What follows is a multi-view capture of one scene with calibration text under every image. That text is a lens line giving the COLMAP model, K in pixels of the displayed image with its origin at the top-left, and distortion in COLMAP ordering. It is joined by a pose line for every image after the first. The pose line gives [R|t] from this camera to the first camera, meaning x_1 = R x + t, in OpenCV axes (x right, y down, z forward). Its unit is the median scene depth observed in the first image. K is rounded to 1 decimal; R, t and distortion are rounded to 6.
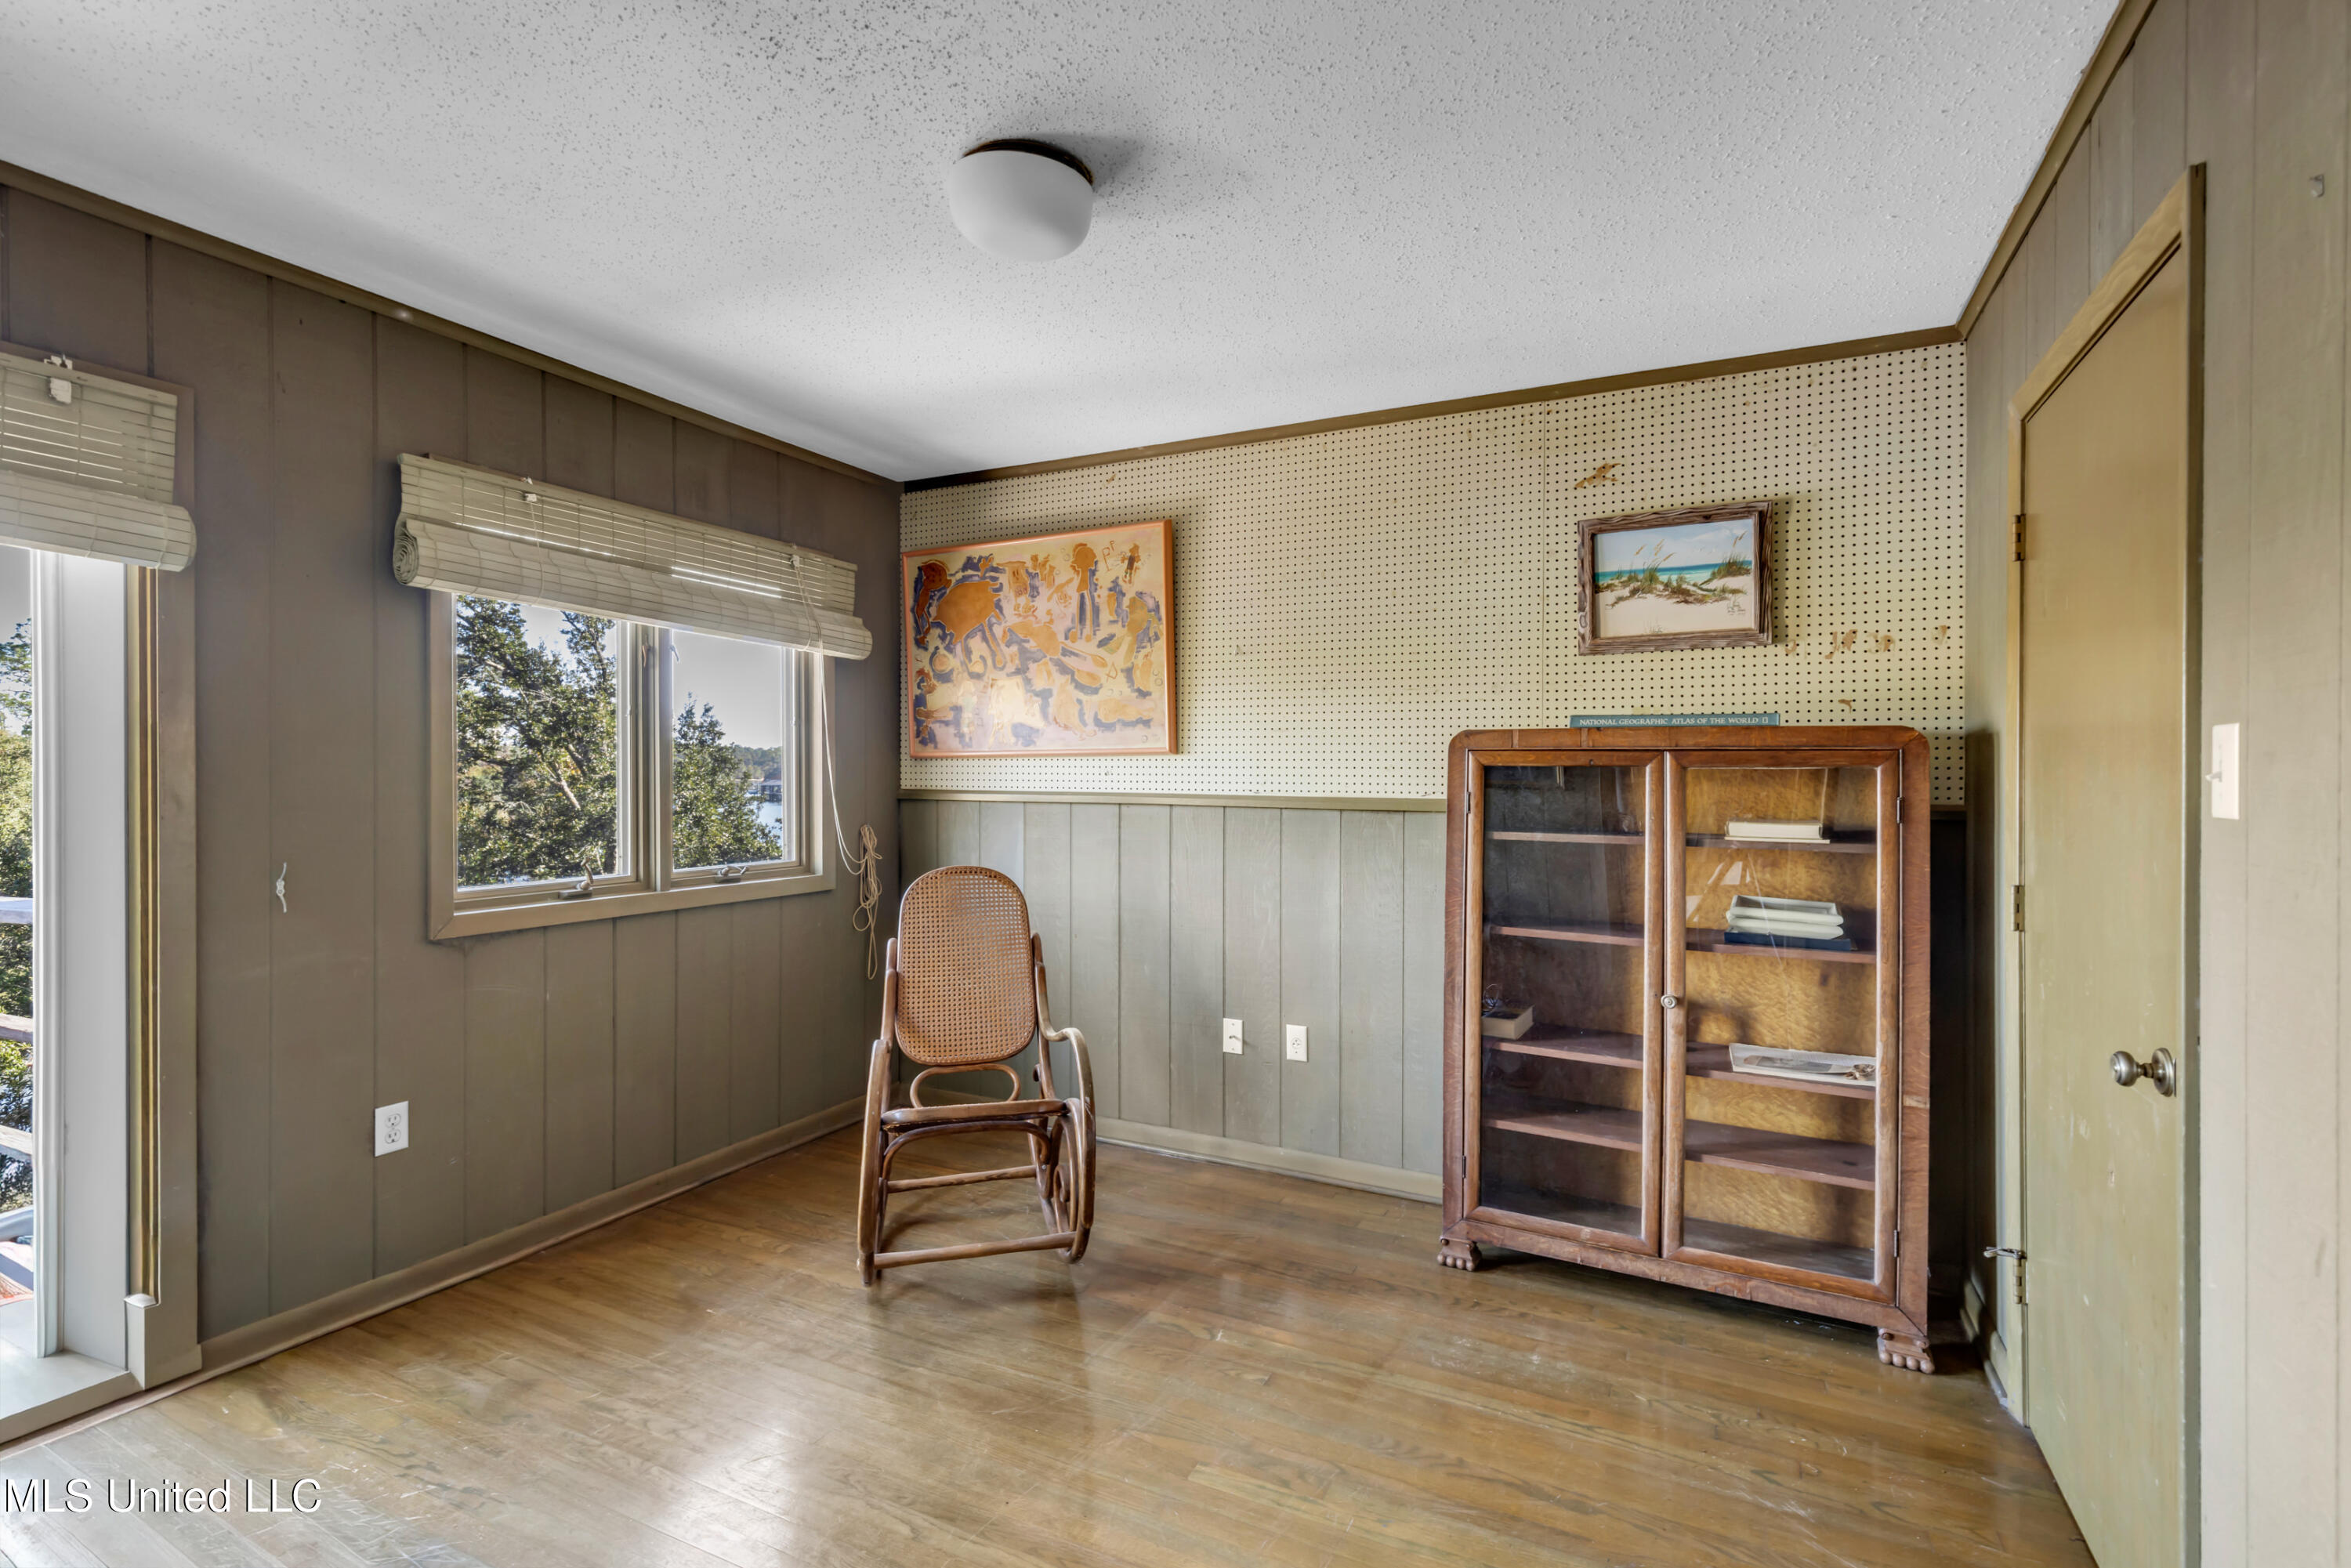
lens RADIAL K [[1087.2, 0, 1184.2], [0, 1087.2, 776.1], [0, 0, 1]] dist [0.003707, 0.000549]
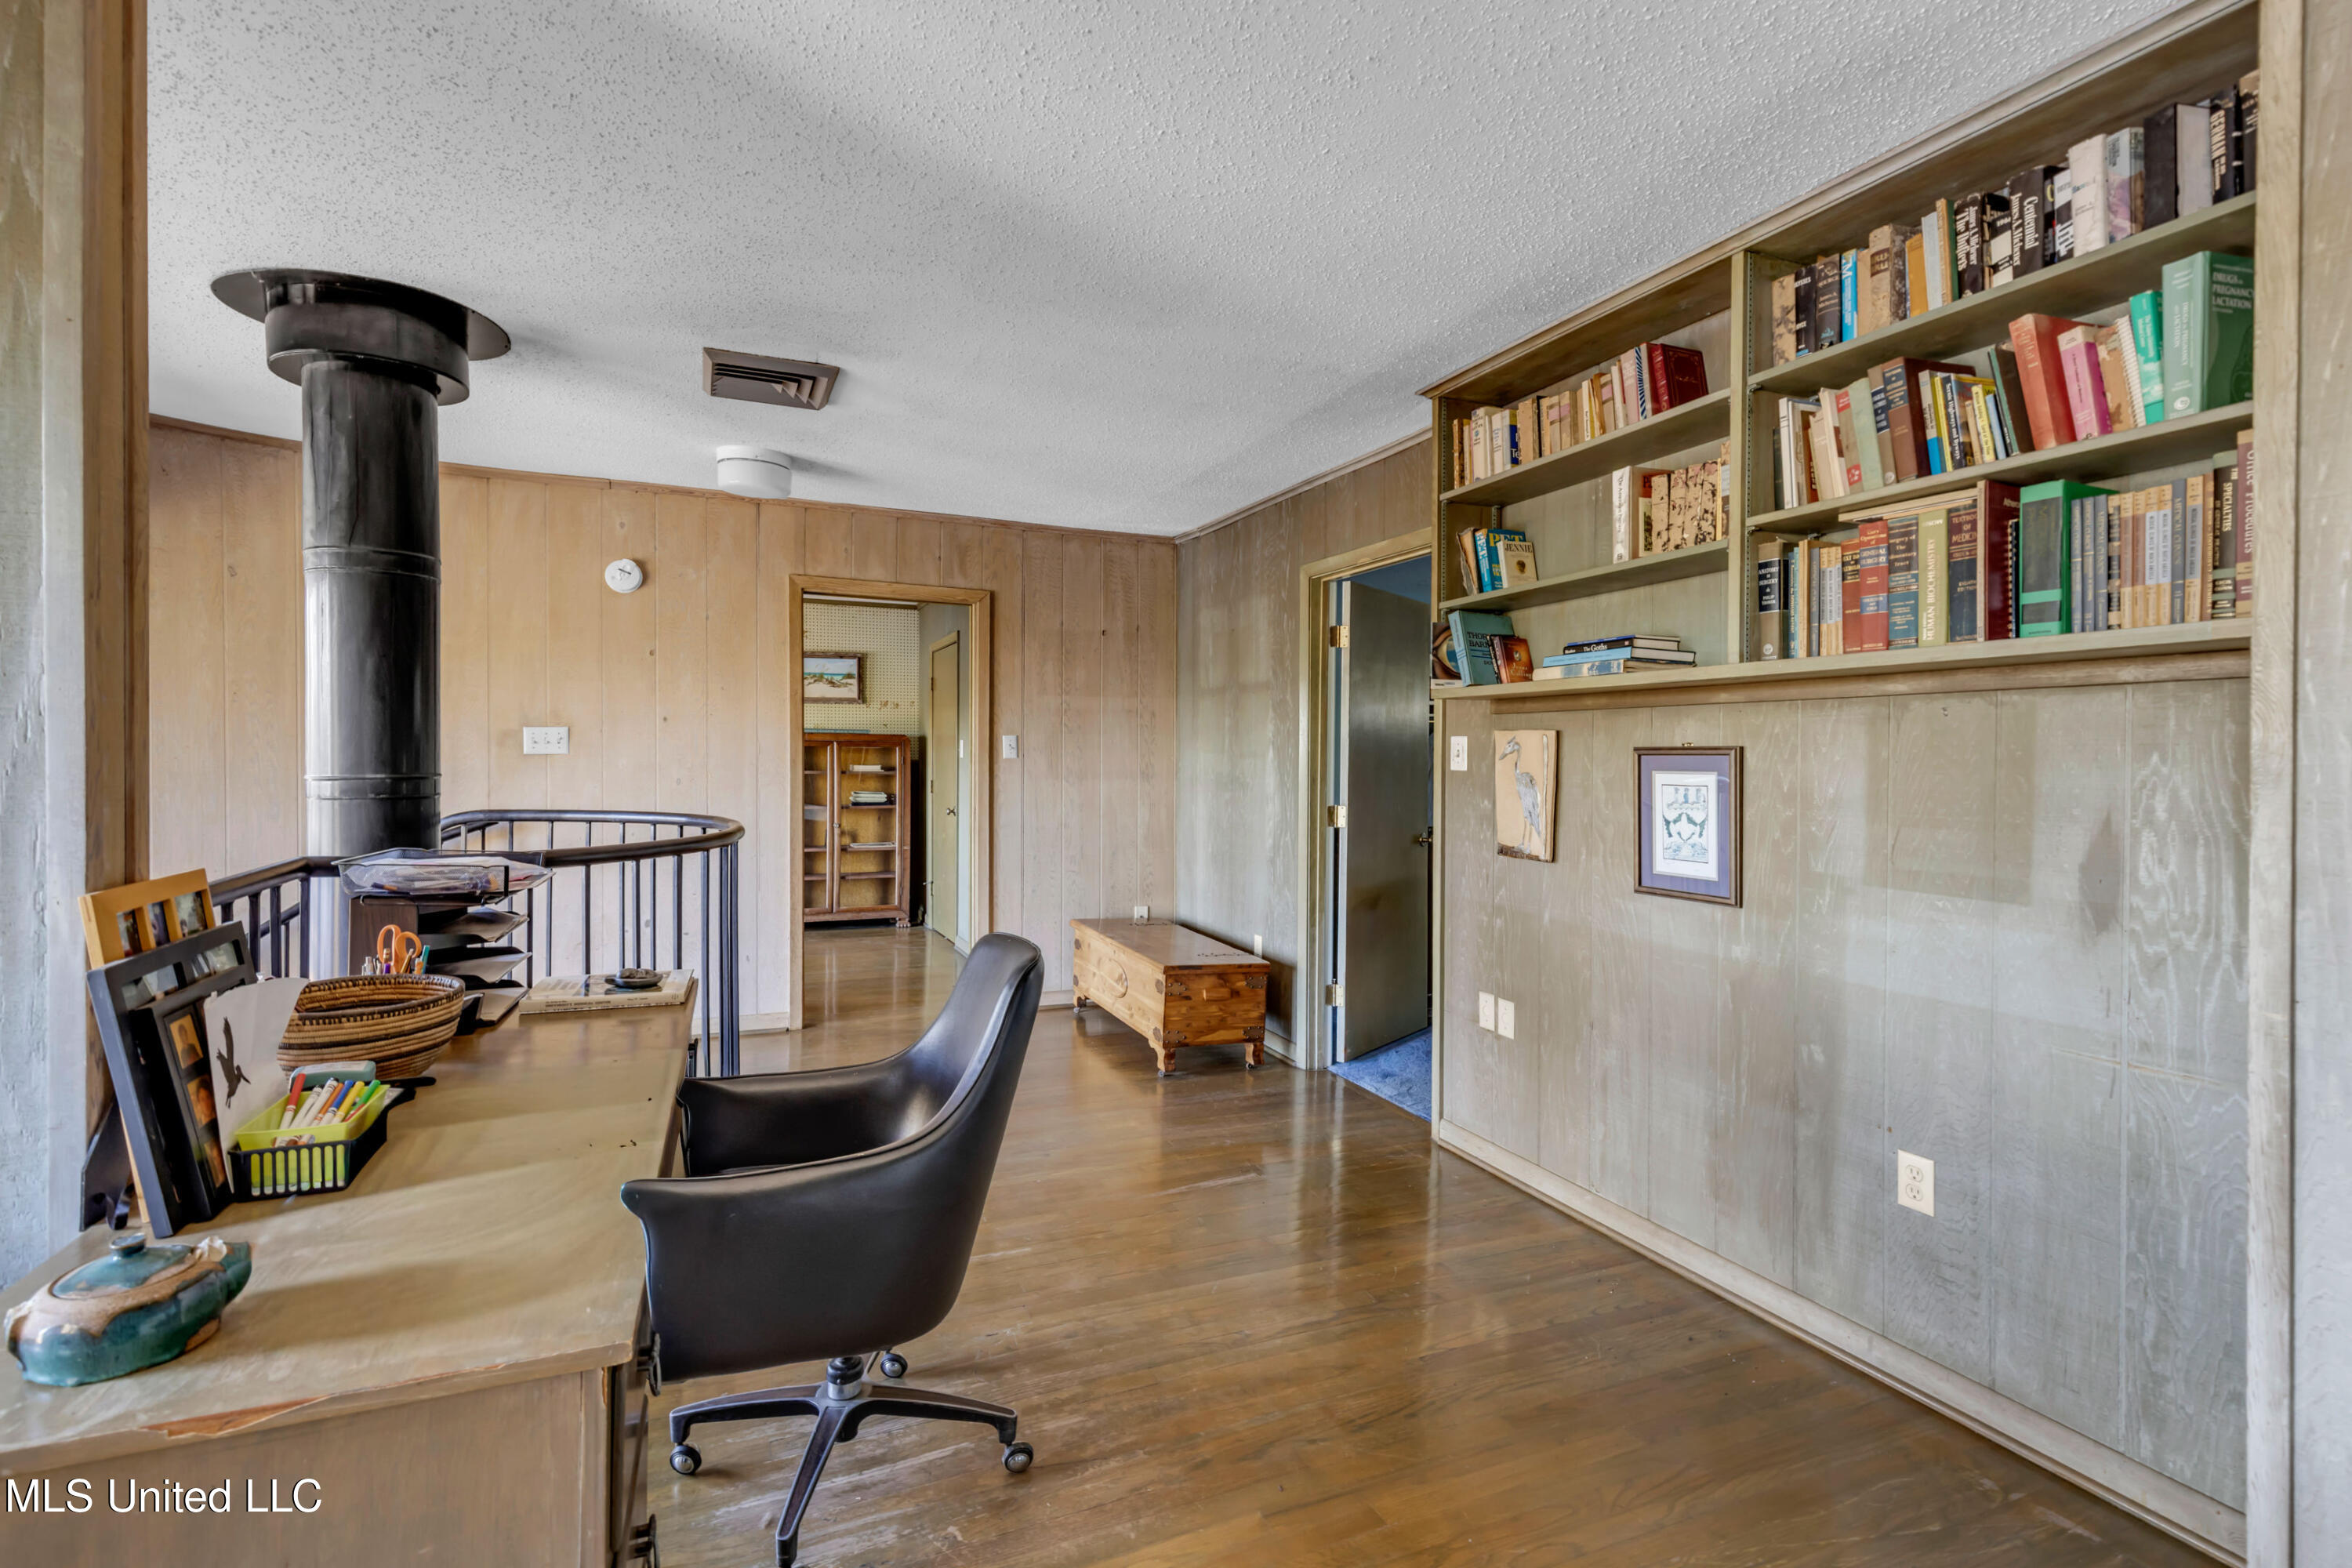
lens RADIAL K [[1087.7, 0, 1184.7], [0, 1087.7, 769.1], [0, 0, 1]] dist [0.003707, 0.000549]
pose [[0.645613, -0.001298, 0.763663, -1.169560], [-0.002144, 0.999992, 0.003512, 0.040276], [-0.763661, -0.003905, 0.645605, -1.591646]]
